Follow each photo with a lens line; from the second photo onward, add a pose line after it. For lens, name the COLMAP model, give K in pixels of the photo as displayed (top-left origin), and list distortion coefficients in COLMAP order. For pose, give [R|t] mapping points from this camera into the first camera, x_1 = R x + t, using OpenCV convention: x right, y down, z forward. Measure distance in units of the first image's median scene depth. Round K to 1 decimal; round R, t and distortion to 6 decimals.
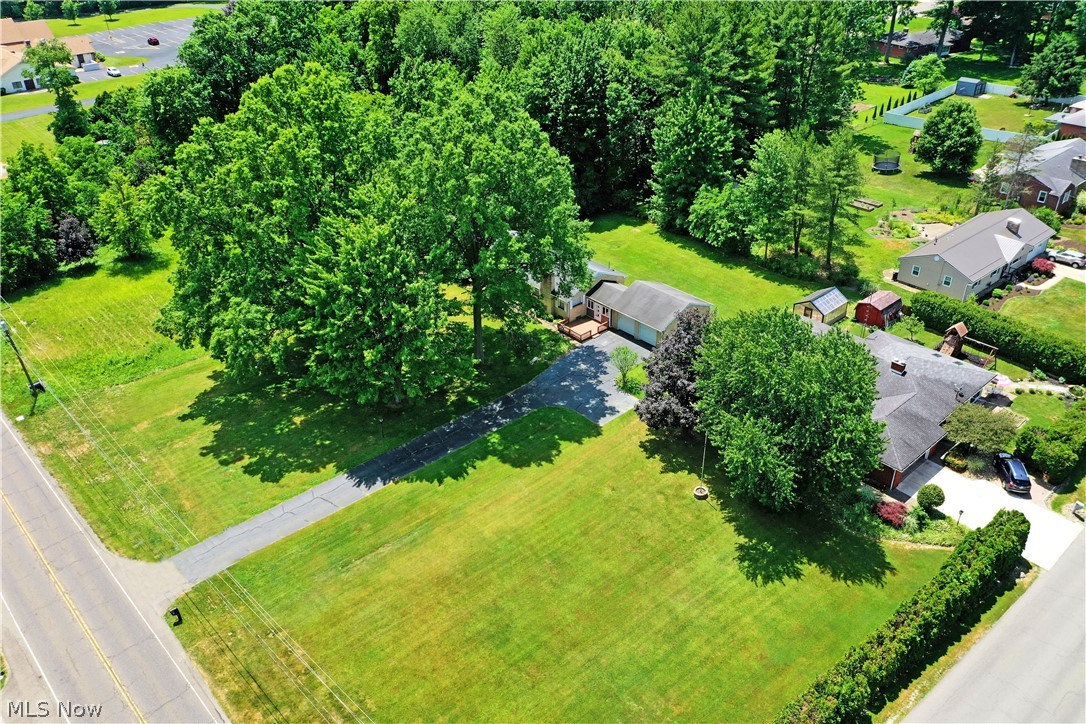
lens RADIAL K [[862.7, 0, 543.0], [0, 862.7, 362.0], [0, 0, 1]] dist [0.008171, 0.003579]
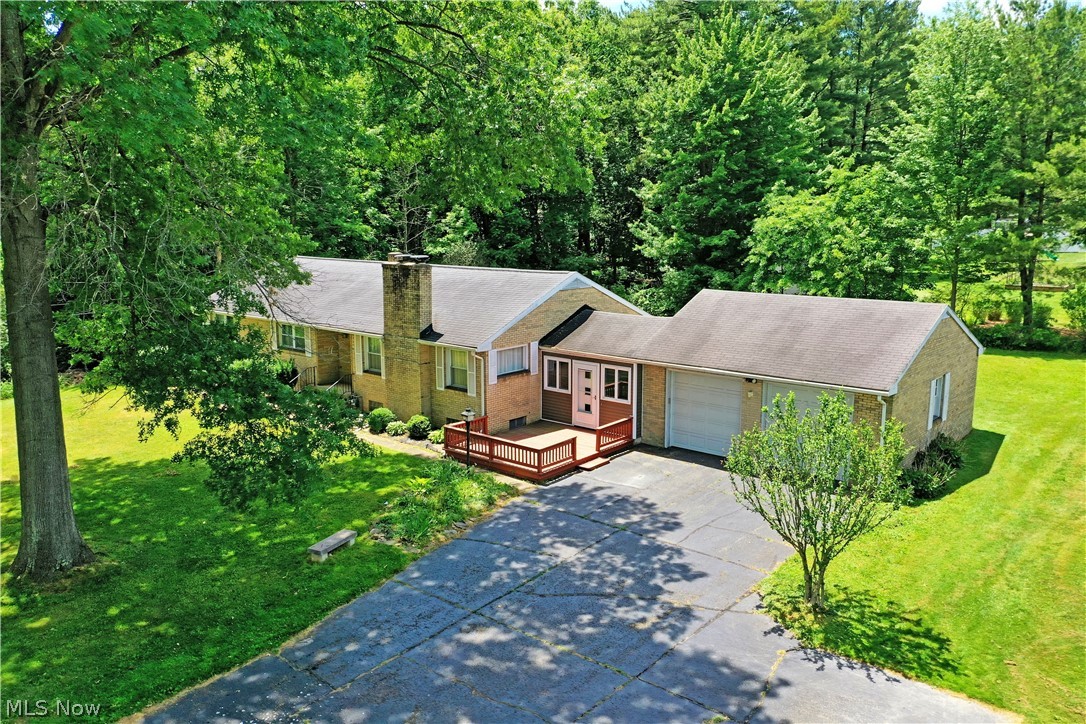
lens RADIAL K [[862.7, 0, 543.0], [0, 862.7, 362.0], [0, 0, 1]] dist [0.008171, 0.003579]
pose [[0.992084, -0.026121, 0.122831, 0.014886], [0.069032, 0.930519, -0.359679, 0.033558], [-0.104902, 0.365311, 0.924956, 0.740308]]
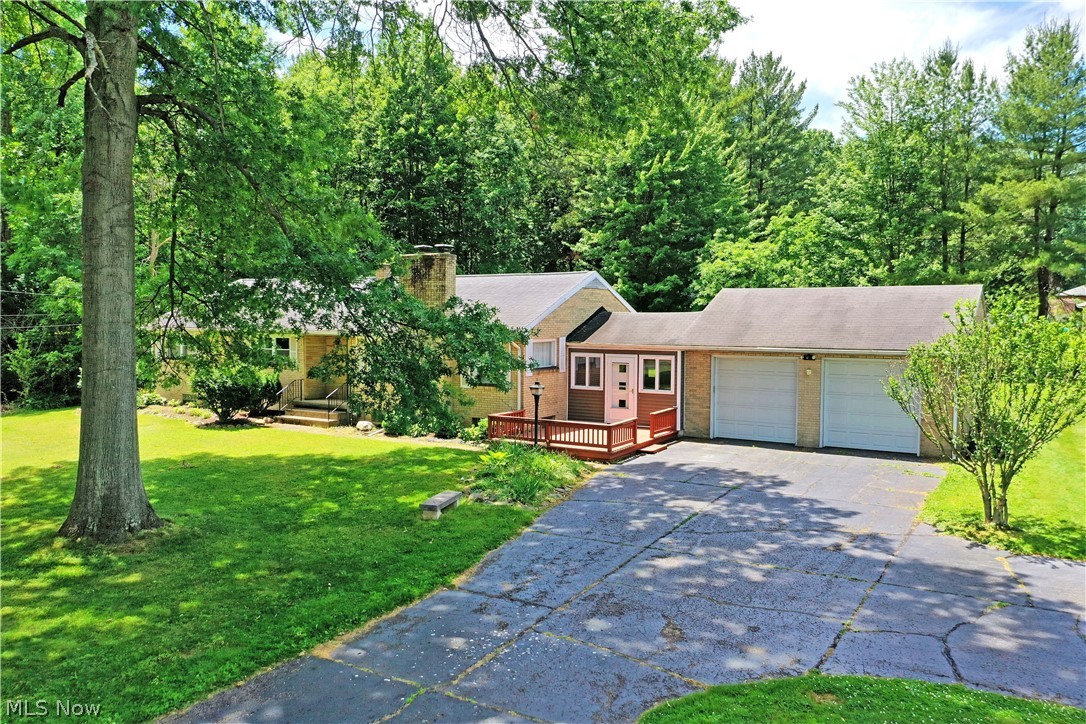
lens RADIAL K [[862.7, 0, 543.0], [0, 862.7, 362.0], [0, 0, 1]] dist [0.008171, 0.003579]
pose [[0.956576, -0.013034, 0.291191, -0.039560], [0.149102, 0.880286, -0.450406, 0.053917], [-0.250461, 0.474265, 0.844004, 0.777882]]
